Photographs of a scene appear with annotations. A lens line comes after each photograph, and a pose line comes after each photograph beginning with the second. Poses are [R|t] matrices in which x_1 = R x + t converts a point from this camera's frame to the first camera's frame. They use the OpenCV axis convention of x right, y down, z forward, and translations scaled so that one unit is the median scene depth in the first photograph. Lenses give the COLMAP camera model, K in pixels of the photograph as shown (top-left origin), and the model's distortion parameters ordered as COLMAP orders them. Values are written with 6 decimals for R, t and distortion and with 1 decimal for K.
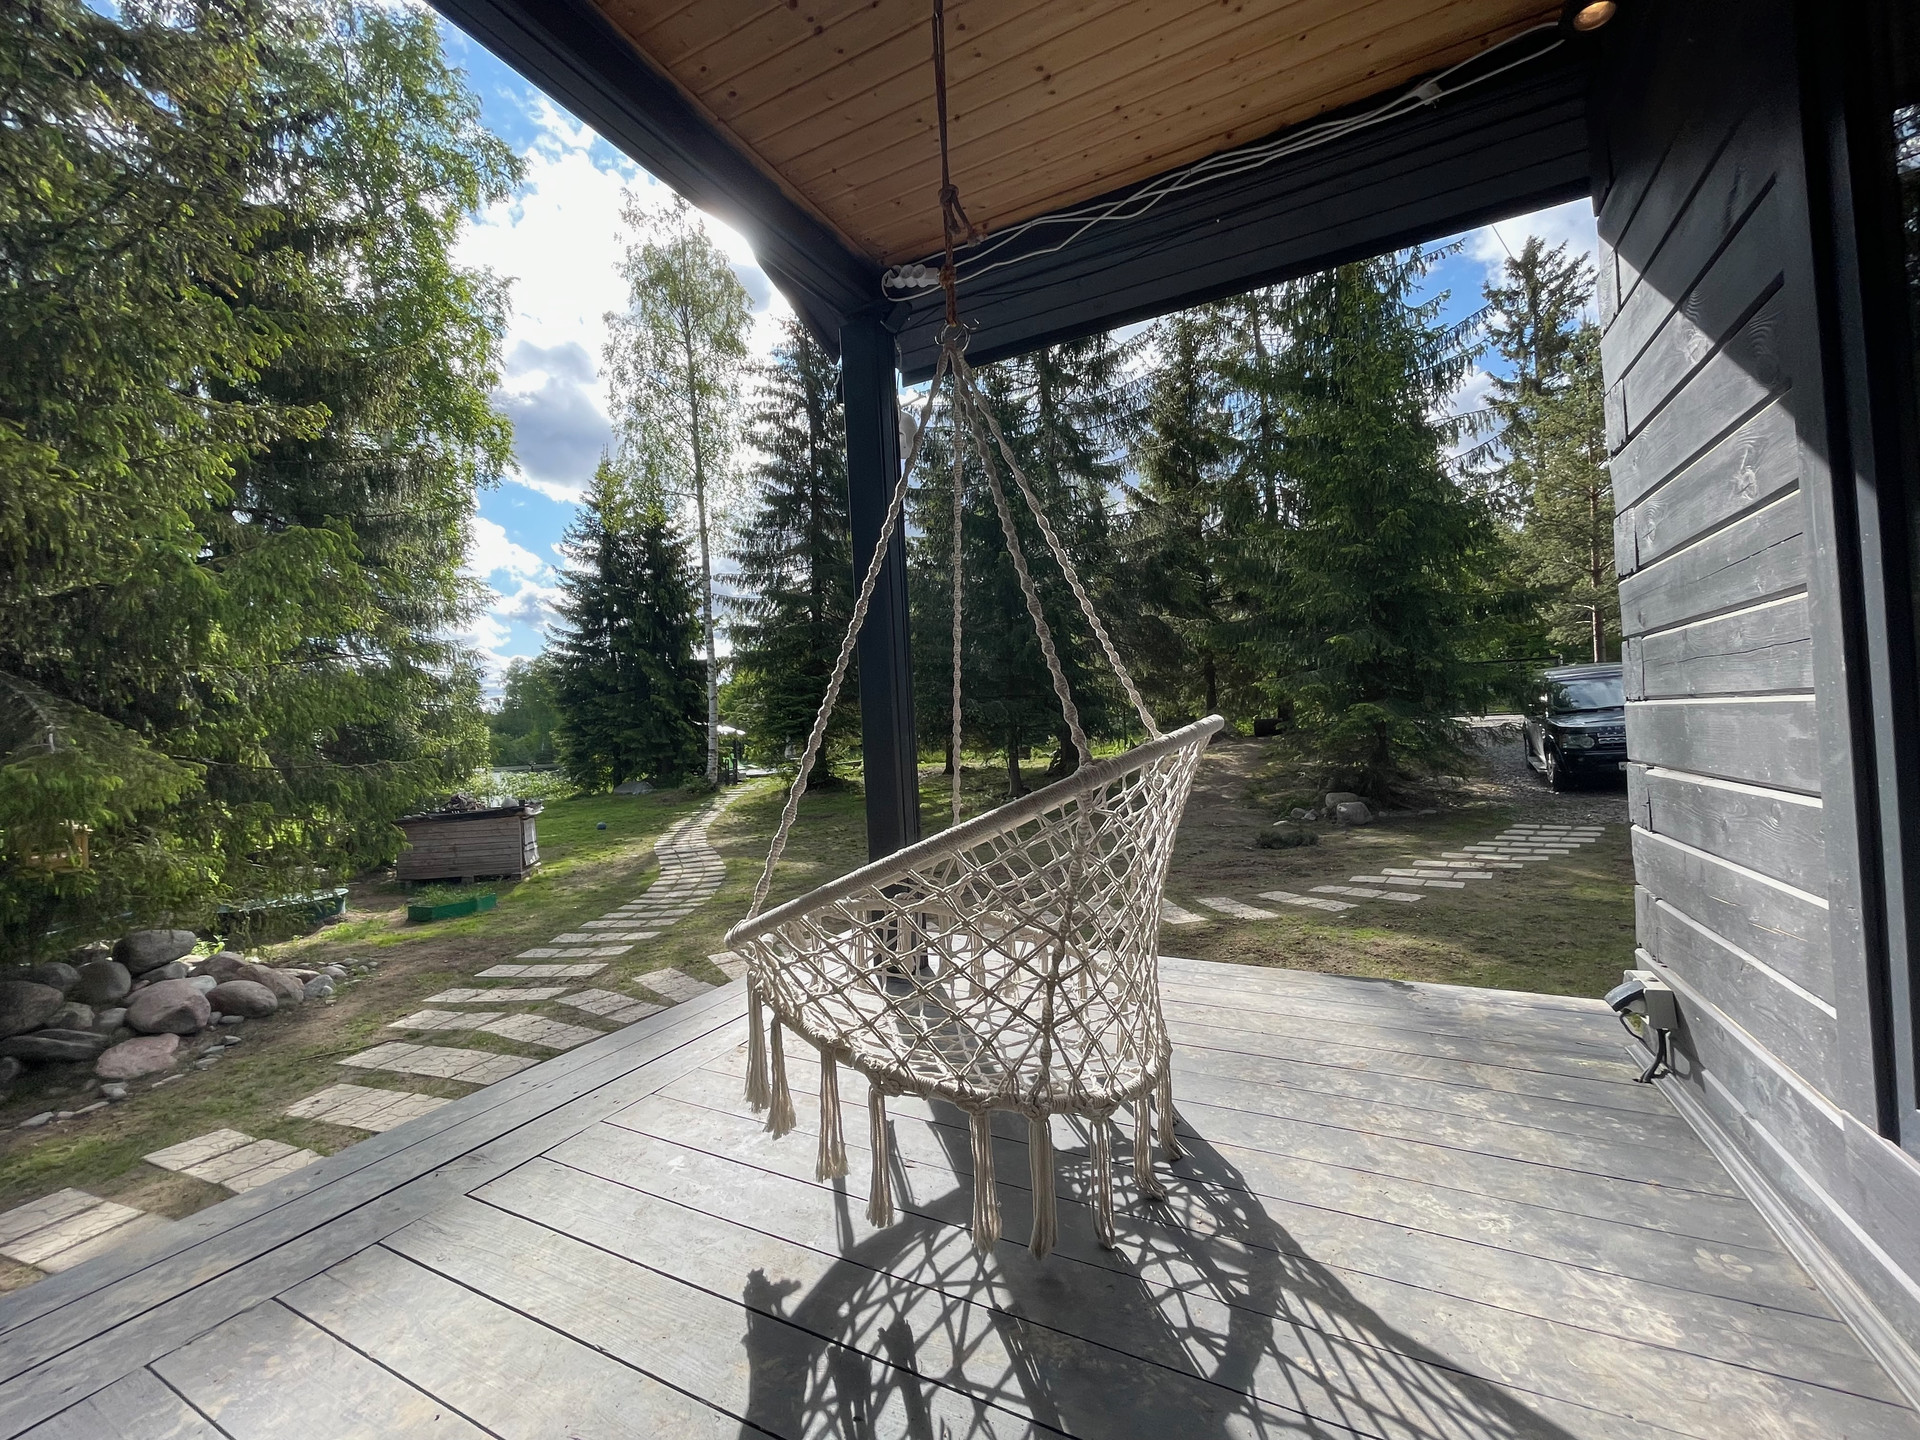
lens RADIAL K [[770.8, 0, 955.0], [0, 770.8, 717.9], [0, 0, 1]] dist [0.000887, -0.000694]
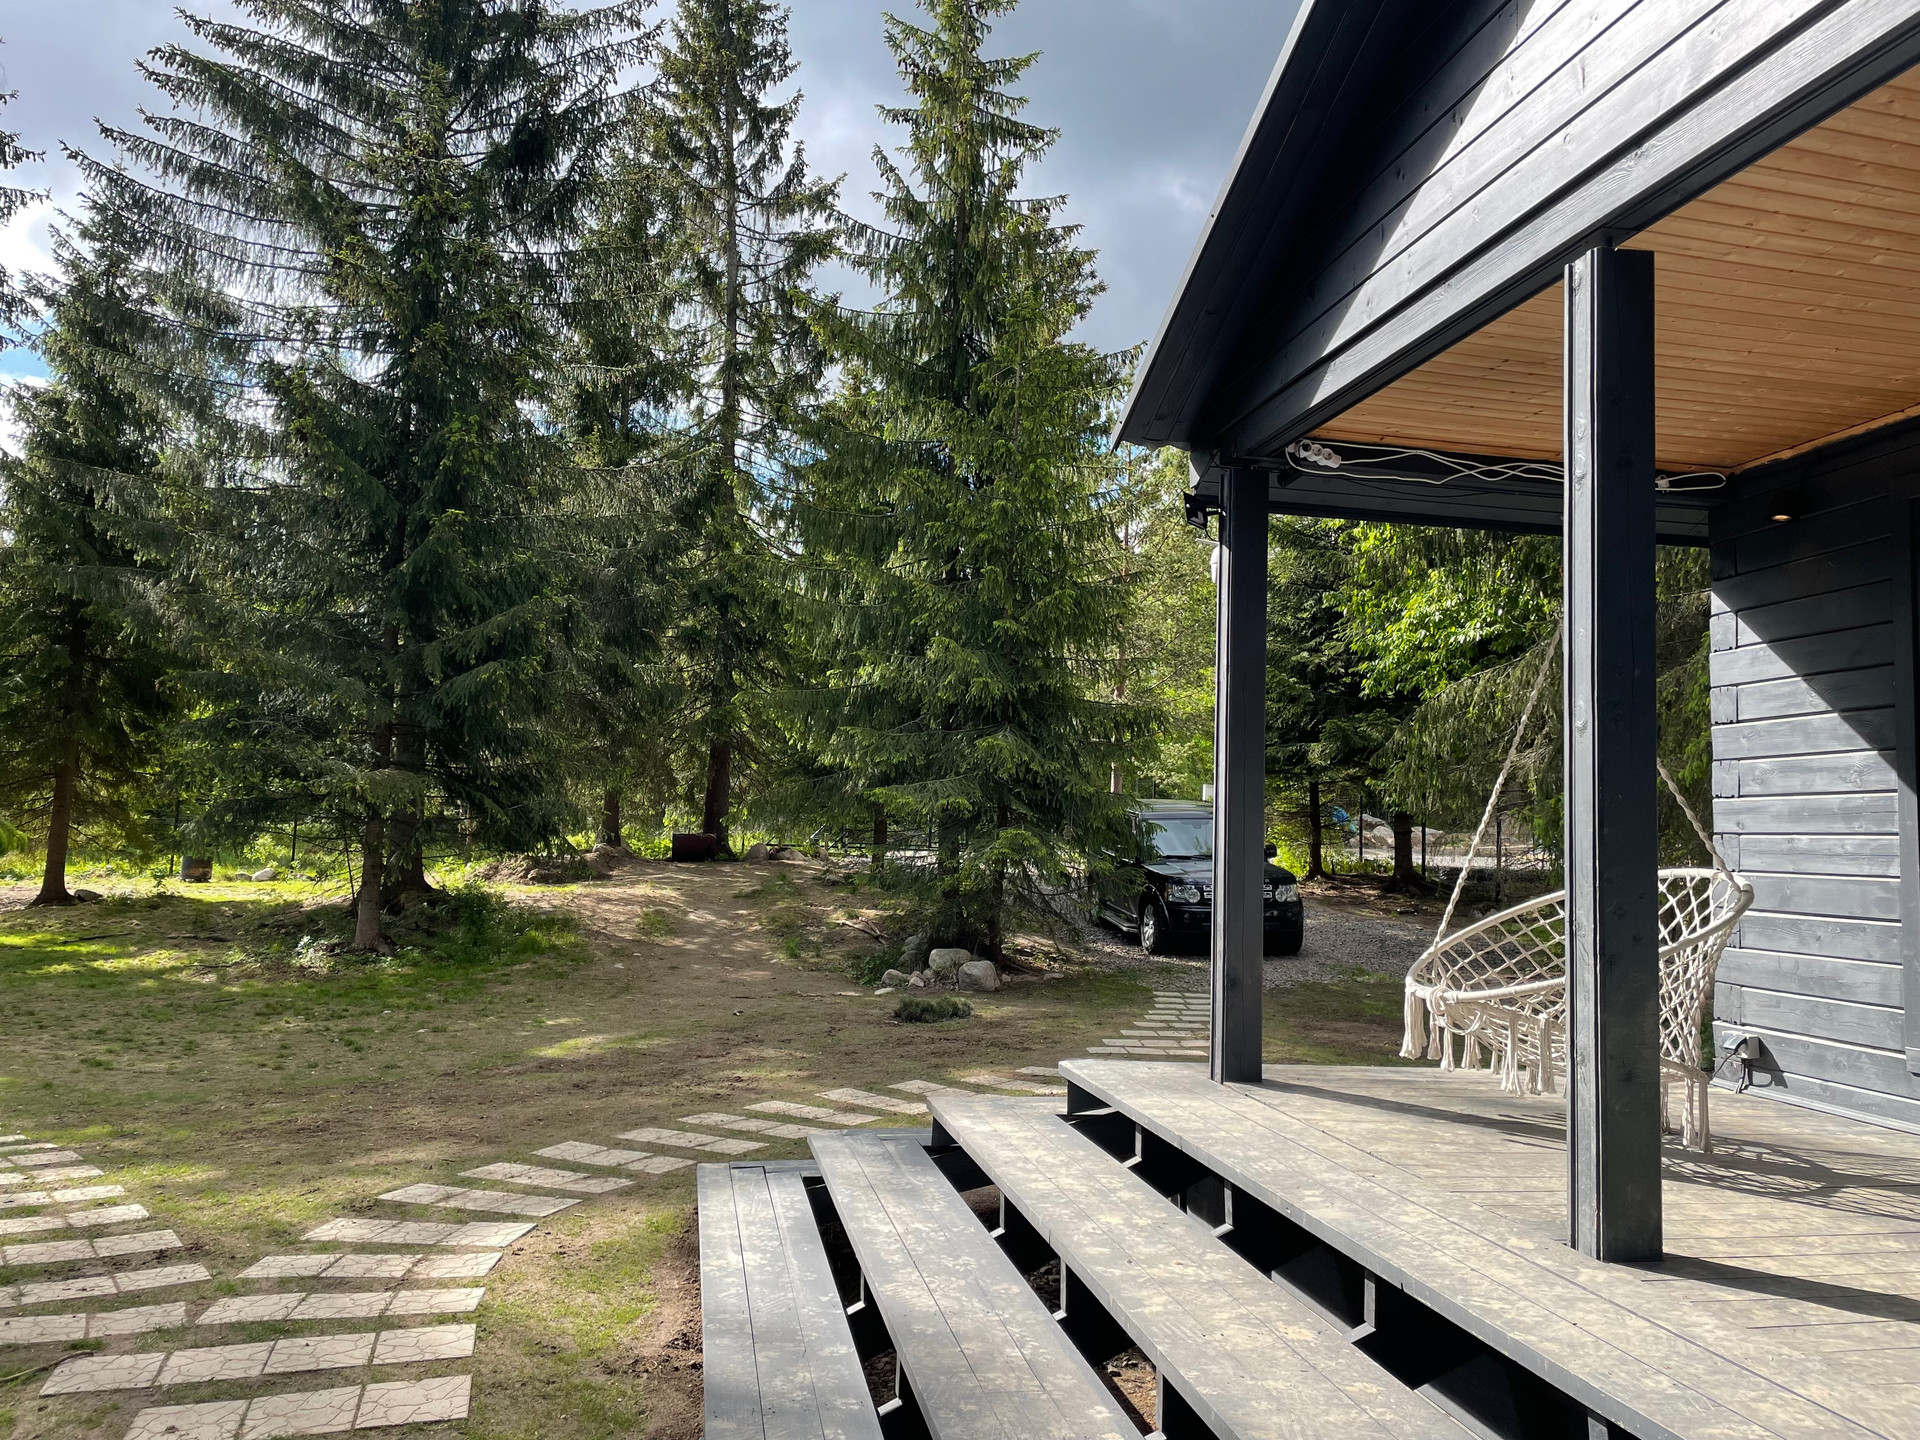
lens RADIAL K [[1440.0, 0, 951.0], [0, 1440.0, 707.6], [0, 0, 1]] dist [0.127835, -0.146367]
pose [[0.776068, 0.128896, 0.617337, -0.485097], [-0.081249, 0.991168, -0.104810, 0.019102], [-0.625394, 0.031182, 0.779686, -0.091019]]
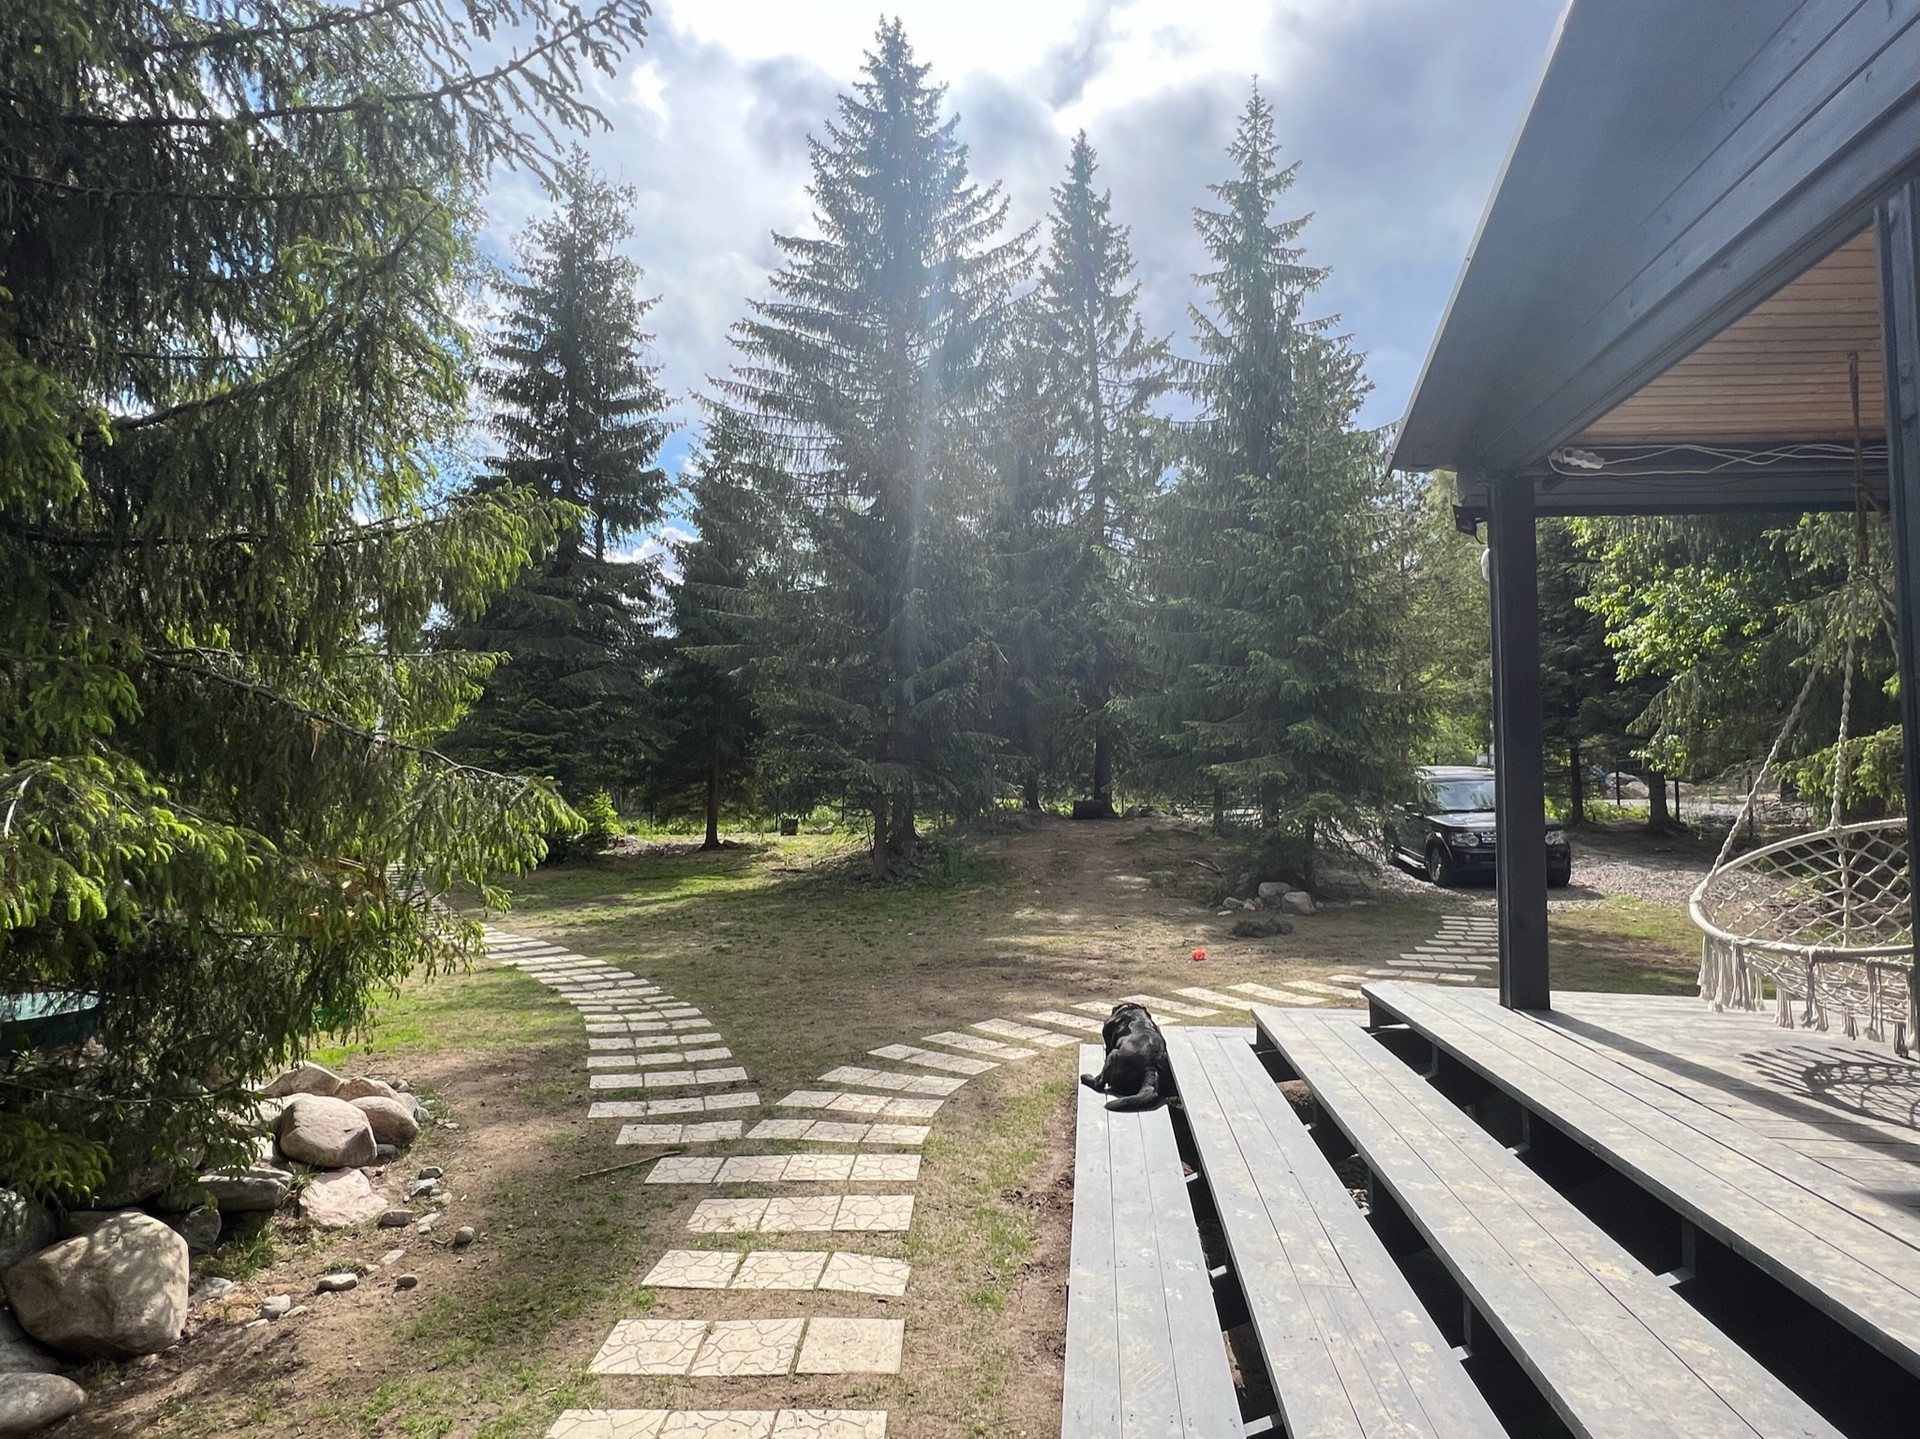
lens RADIAL K [[986.4, 0, 955.0], [0, 986.4, 723.8], [0, 0, 1]] dist [0.003289, -0.000059]
pose [[0.933011, 0.082016, 0.350376, -0.435403], [-0.060479, 0.995570, -0.071993, 0.014568], [-0.354729, 0.045980, 0.933838, -0.043030]]
